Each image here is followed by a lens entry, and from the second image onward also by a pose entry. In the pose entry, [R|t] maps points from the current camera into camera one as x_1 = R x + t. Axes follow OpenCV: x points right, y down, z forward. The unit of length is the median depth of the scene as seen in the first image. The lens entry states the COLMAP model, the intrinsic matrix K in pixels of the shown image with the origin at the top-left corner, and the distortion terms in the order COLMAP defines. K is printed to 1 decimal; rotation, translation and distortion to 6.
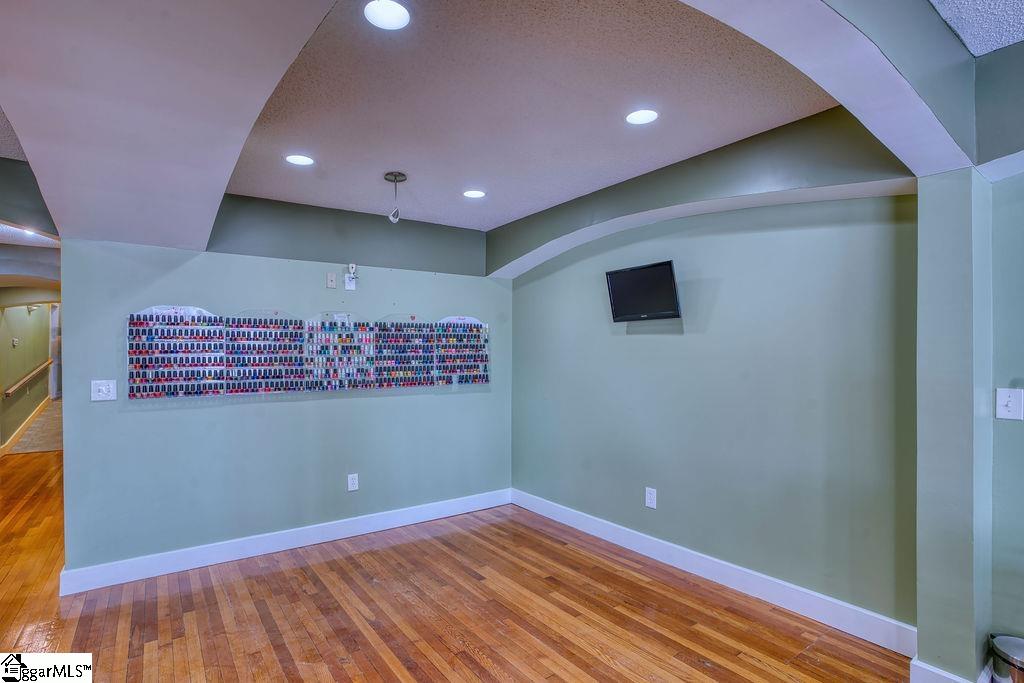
lens RADIAL K [[507.2, 0, 512.0], [0, 507.2, 341.5], [0, 0, 1]] dist [-0.044574, 0.000857]
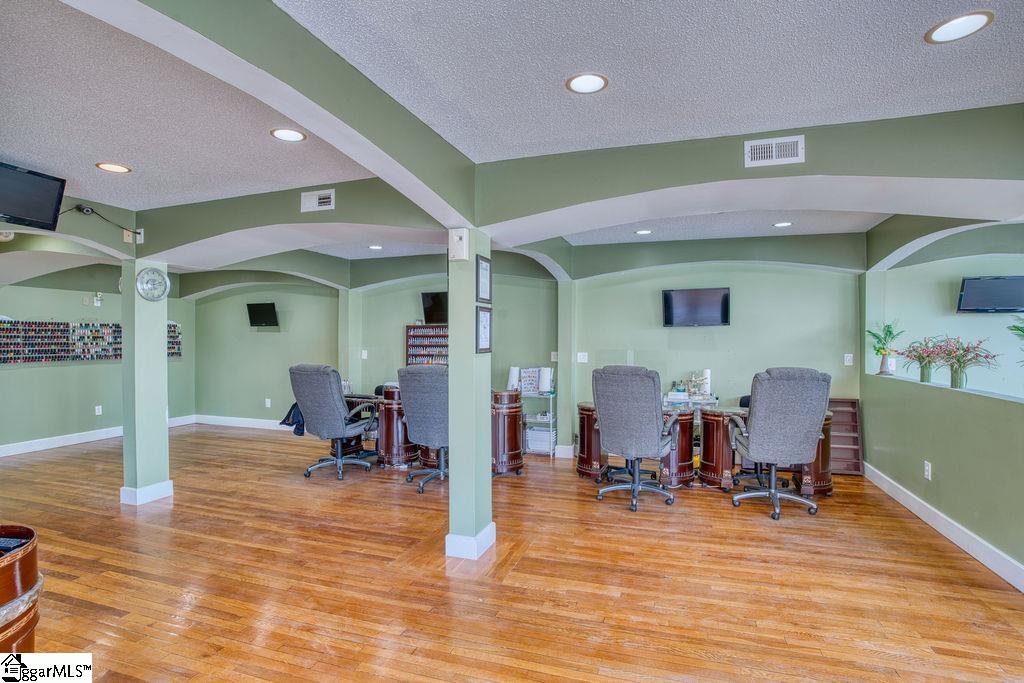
lens RADIAL K [[507.2, 0, 512.0], [0, 507.2, 341.5], [0, 0, 1]] dist [-0.044574, 0.000857]
pose [[0.836505, 0.000666, 0.547958, -0.037442], [-0.015731, 0.999616, 0.022800, -0.040439], [-0.547733, -0.027692, 0.836195, -1.442987]]
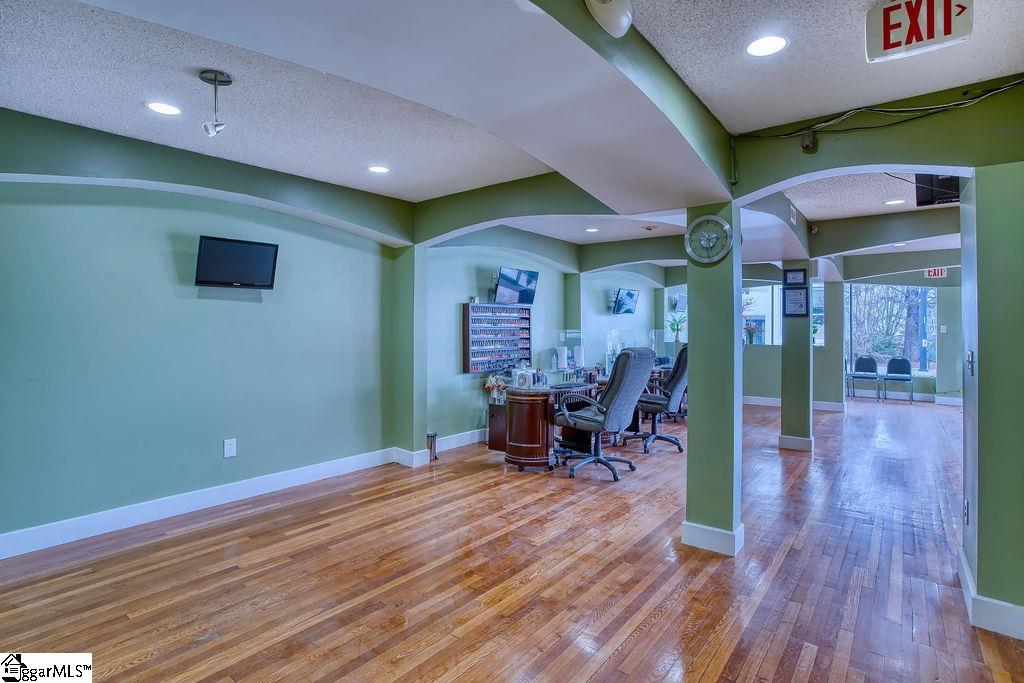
lens RADIAL K [[495.6, 0, 507.1], [0, 495.6, 320.7], [0, 0, 1]] dist [0.001043, 0.000466]
pose [[-0.234884, 0.005561, 0.972007, -0.868695], [-0.035194, 0.999279, -0.014222, 0.022436], [-0.971386, -0.037549, -0.234519, 0.629792]]
